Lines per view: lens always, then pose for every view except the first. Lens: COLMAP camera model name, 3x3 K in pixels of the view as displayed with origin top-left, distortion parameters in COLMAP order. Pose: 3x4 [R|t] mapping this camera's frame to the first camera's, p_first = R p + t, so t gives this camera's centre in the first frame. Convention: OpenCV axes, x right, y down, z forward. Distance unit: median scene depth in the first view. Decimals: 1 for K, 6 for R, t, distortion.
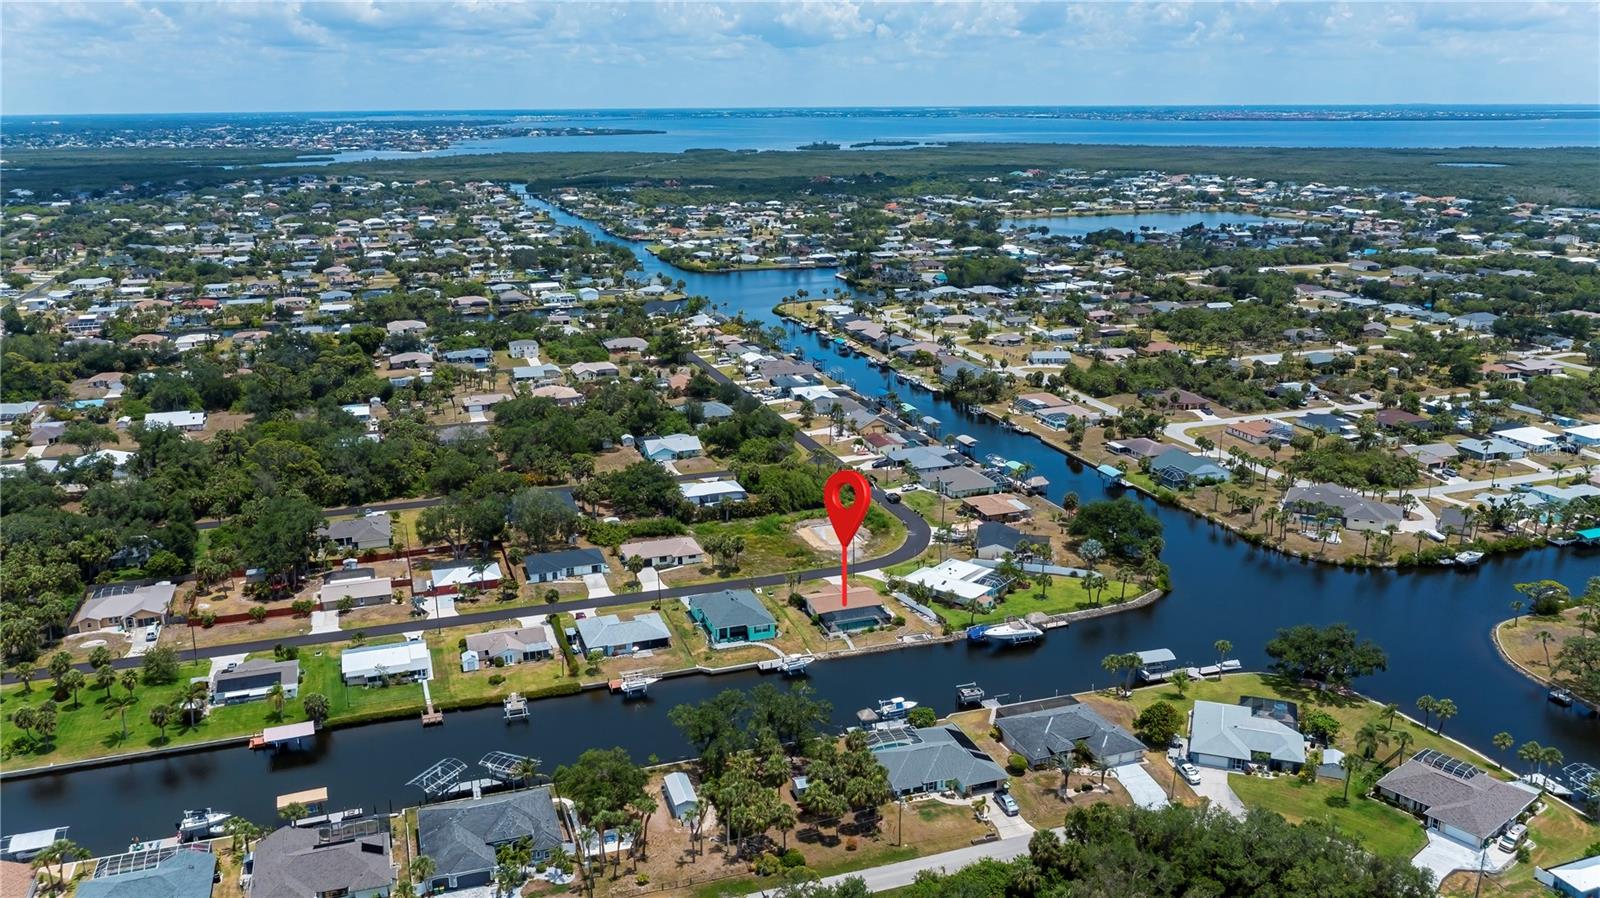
lens RADIAL K [[1254.8, 0, 806.5], [0, 1254.8, 446.0], [0, 0, 1]] dist [-0.020138, 0.006828]
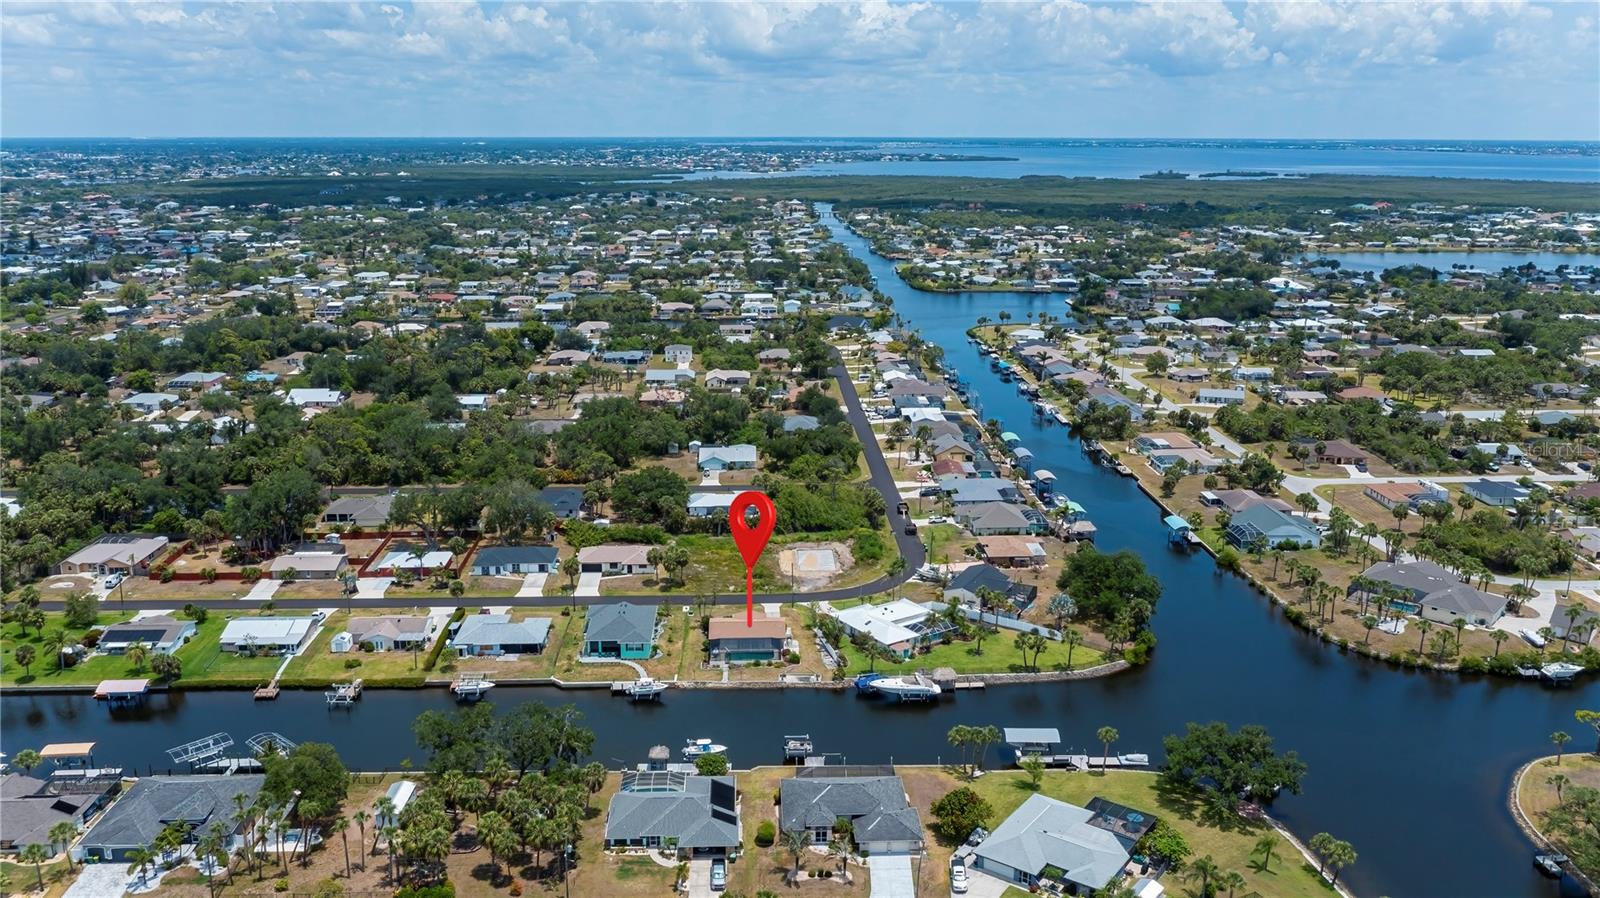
lens RADIAL K [[1254.8, 0, 800.3], [0, 1254.8, 452.2], [0, 0, 1]] dist [-0.020138, 0.006828]
pose [[0.957269, 0.078604, -0.278311, 0.264214], [-0.083366, 0.996505, -0.005299, -0.002764], [0.276922, 0.028275, 0.960476, 0.110831]]
